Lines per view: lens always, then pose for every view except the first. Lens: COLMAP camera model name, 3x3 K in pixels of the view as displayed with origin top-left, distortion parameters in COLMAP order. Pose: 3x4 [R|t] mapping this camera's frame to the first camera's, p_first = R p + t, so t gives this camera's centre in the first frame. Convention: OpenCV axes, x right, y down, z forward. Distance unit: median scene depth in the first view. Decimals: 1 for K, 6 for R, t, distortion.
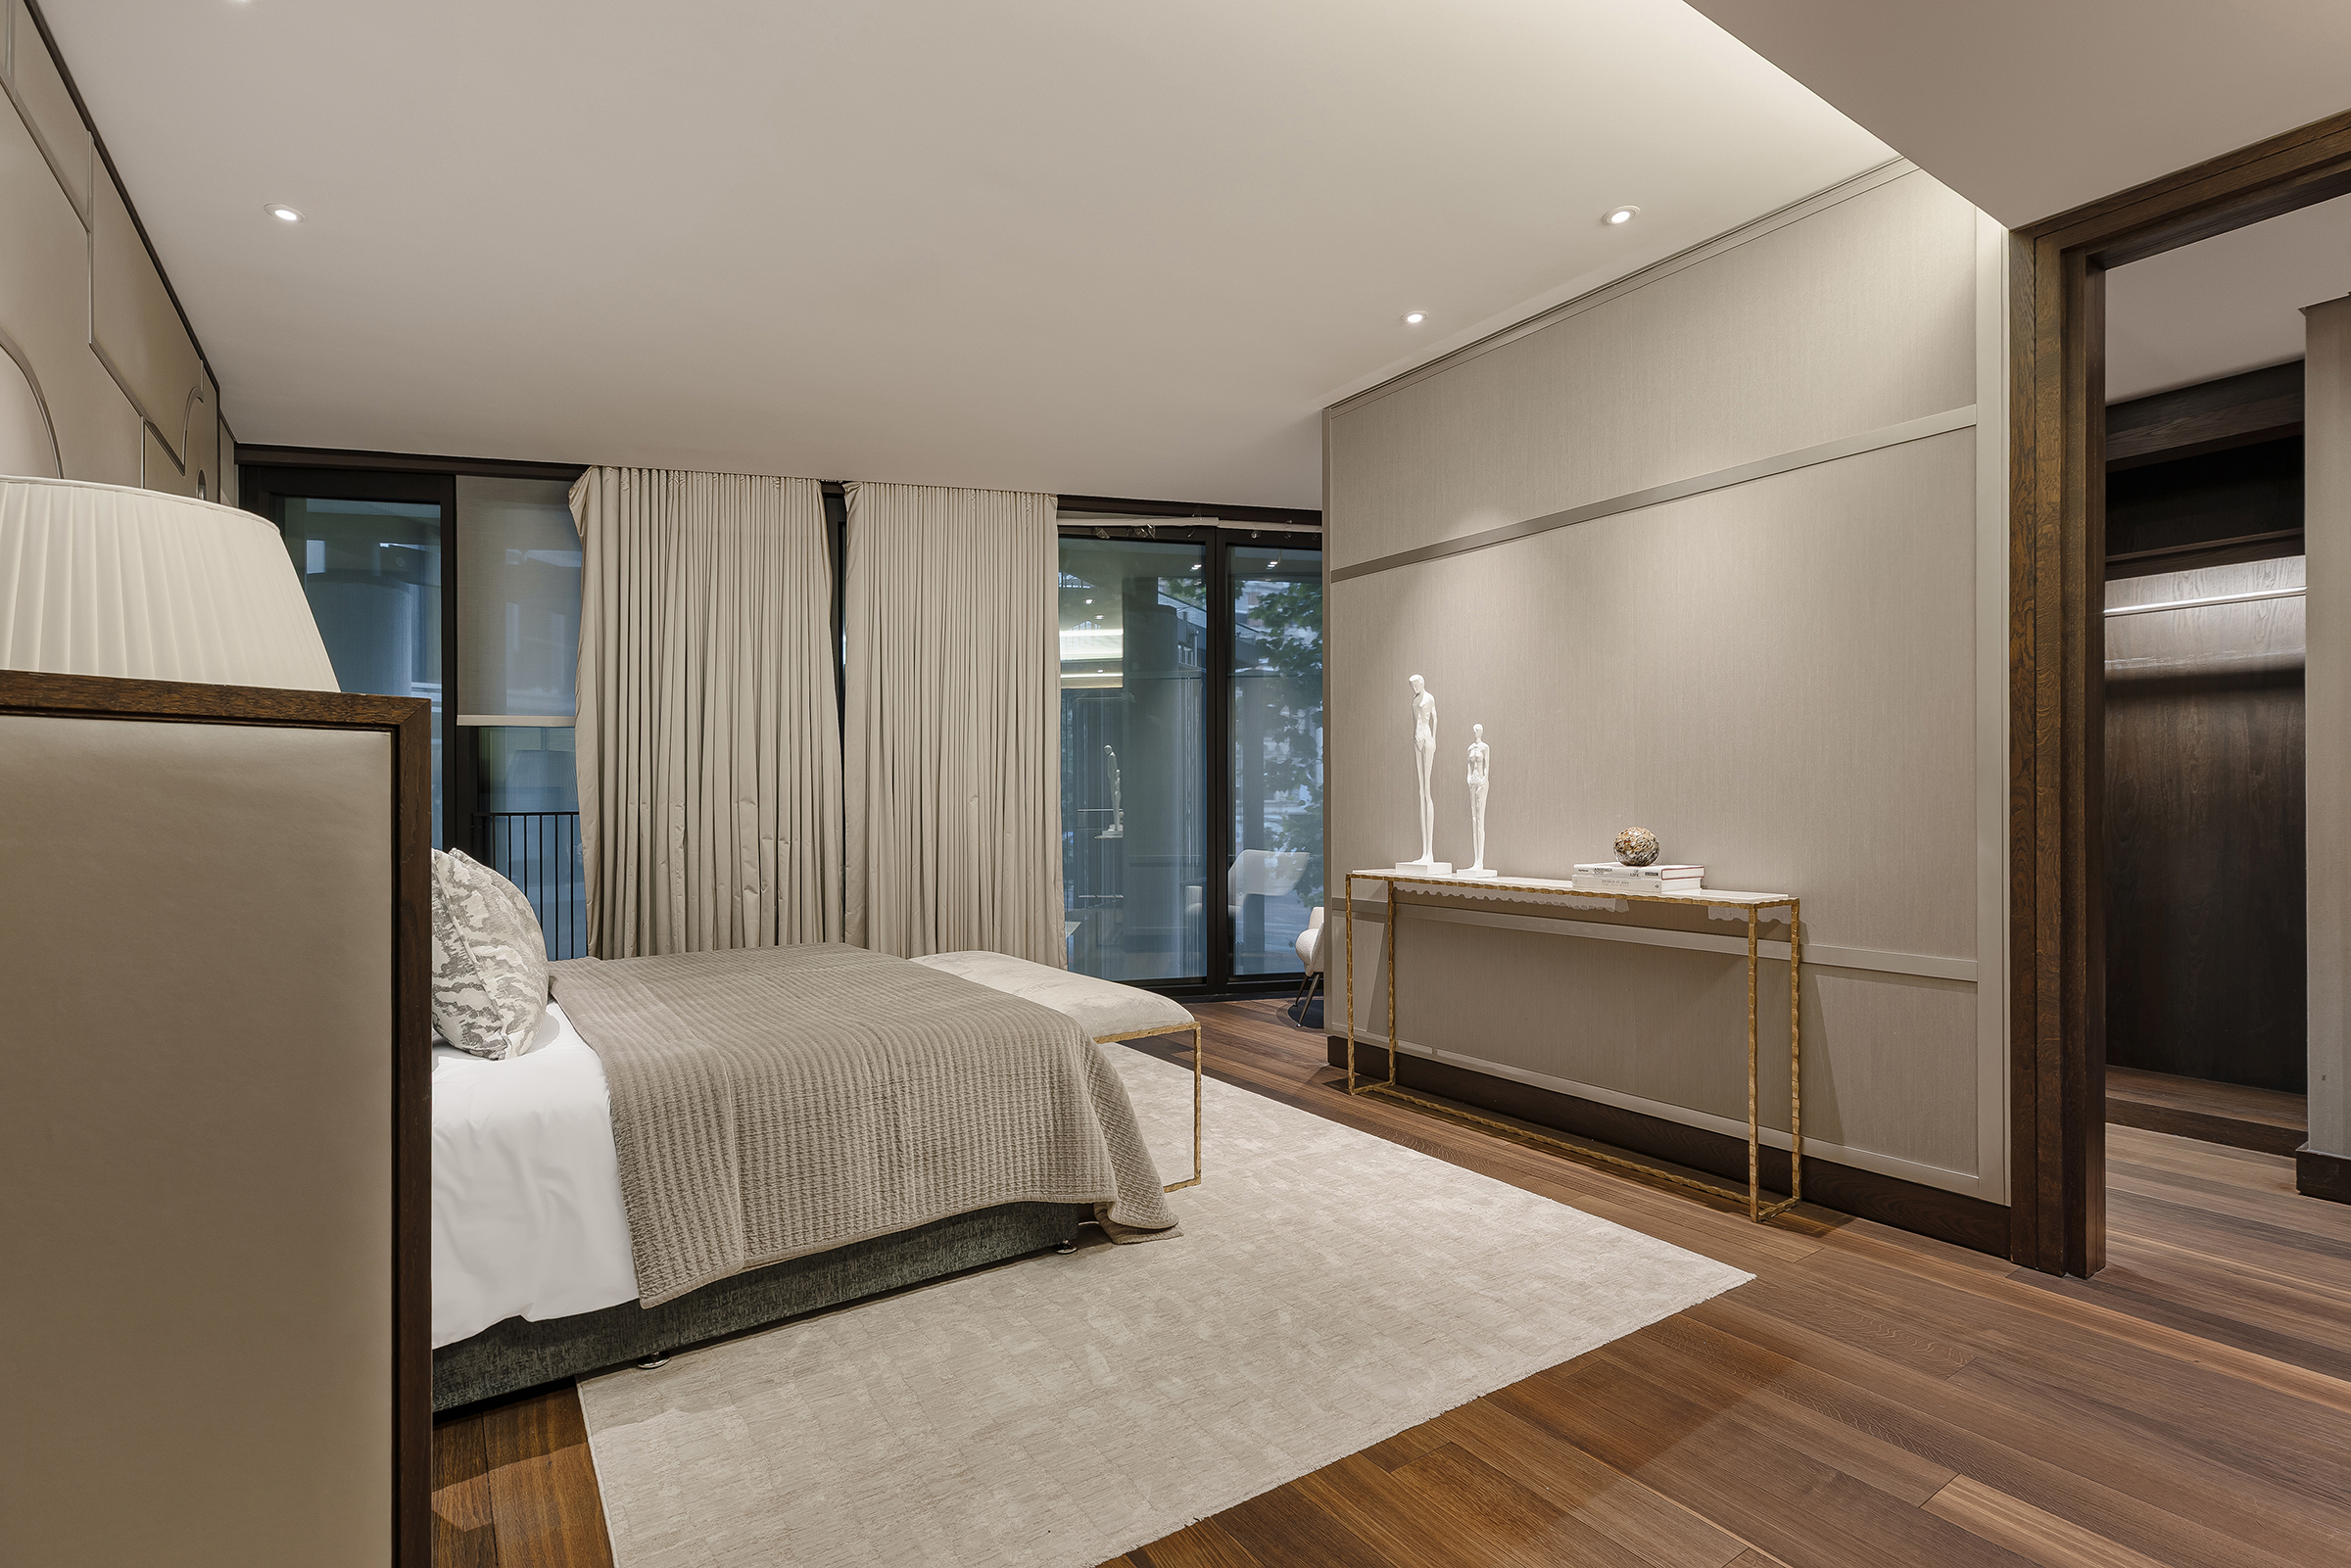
lens RADIAL K [[1107.9, 0, 1174.7], [0, 1107.9, 793.2], [0, 0, 1]] dist [-0.002100, -0.000247]
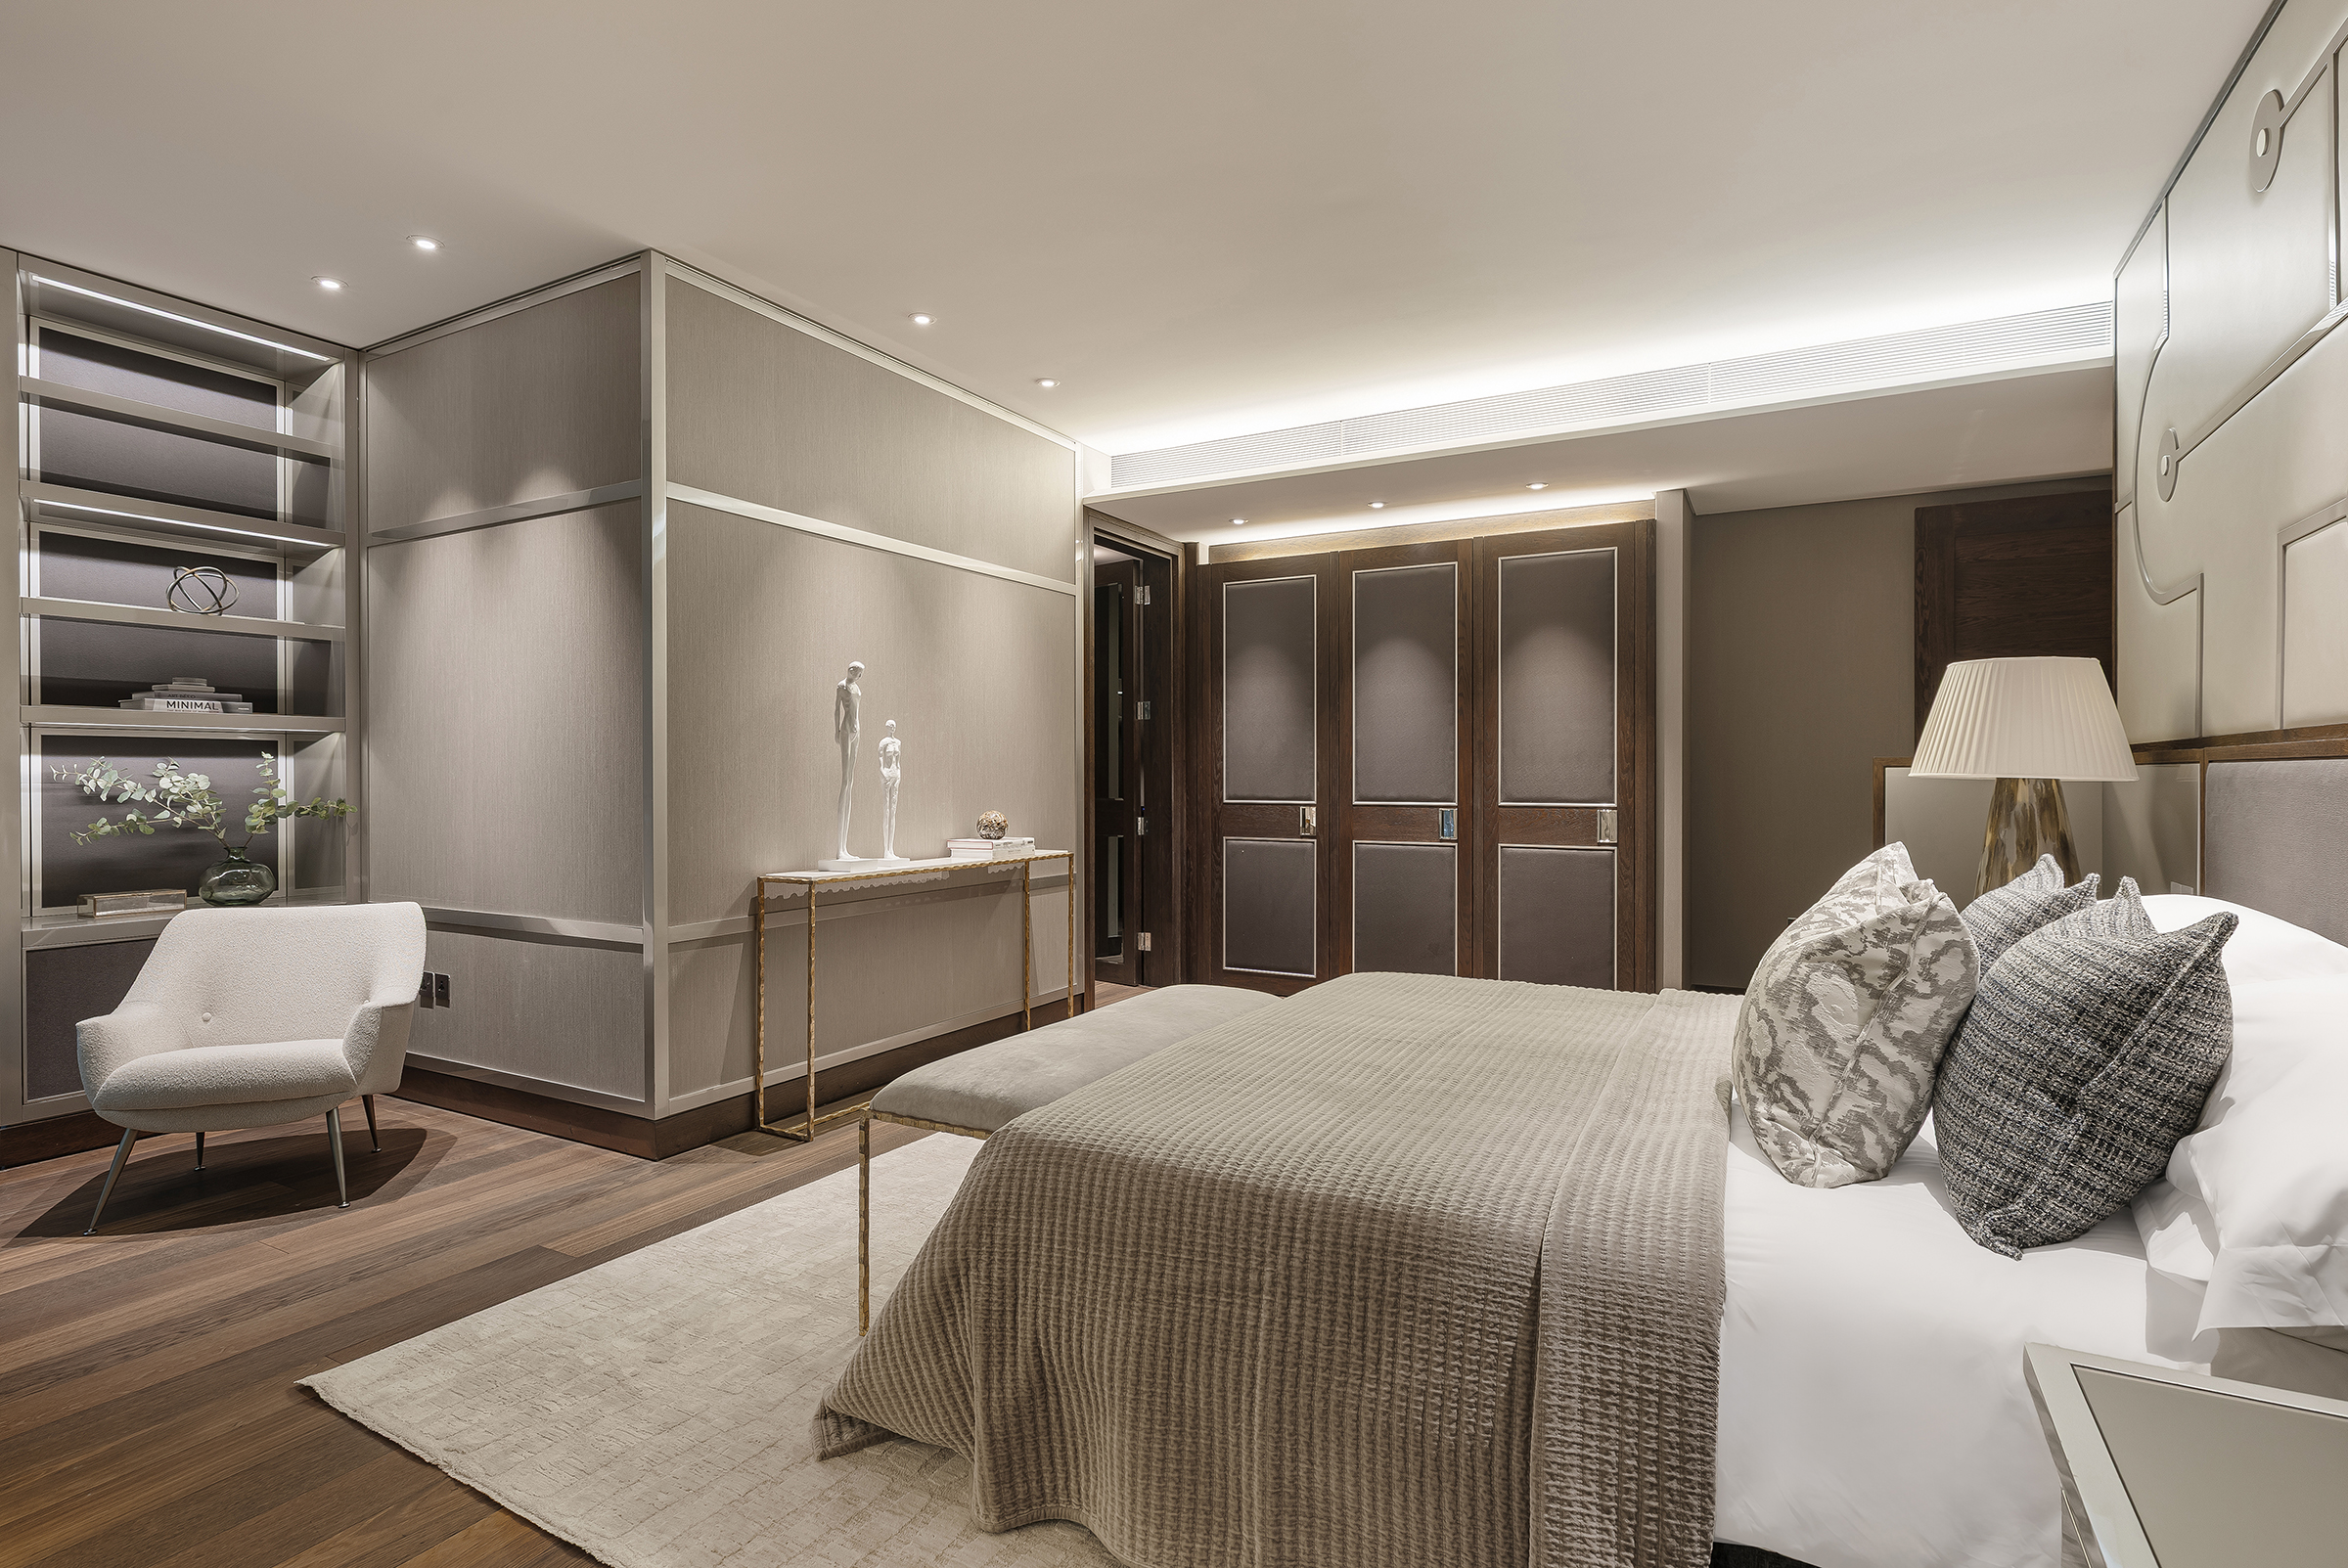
lens RADIAL K [[1154.9, 0, 1171.2], [0, 1154.9, 785.8], [0, 0, 1]] dist [0.001361, 0.000082]
pose [[-0.445601, 0.002514, 0.895228, -0.814368], [-0.002477, 0.999989, -0.004041, 0.003646], [-0.895228, -0.004018, -0.445590, 1.234781]]
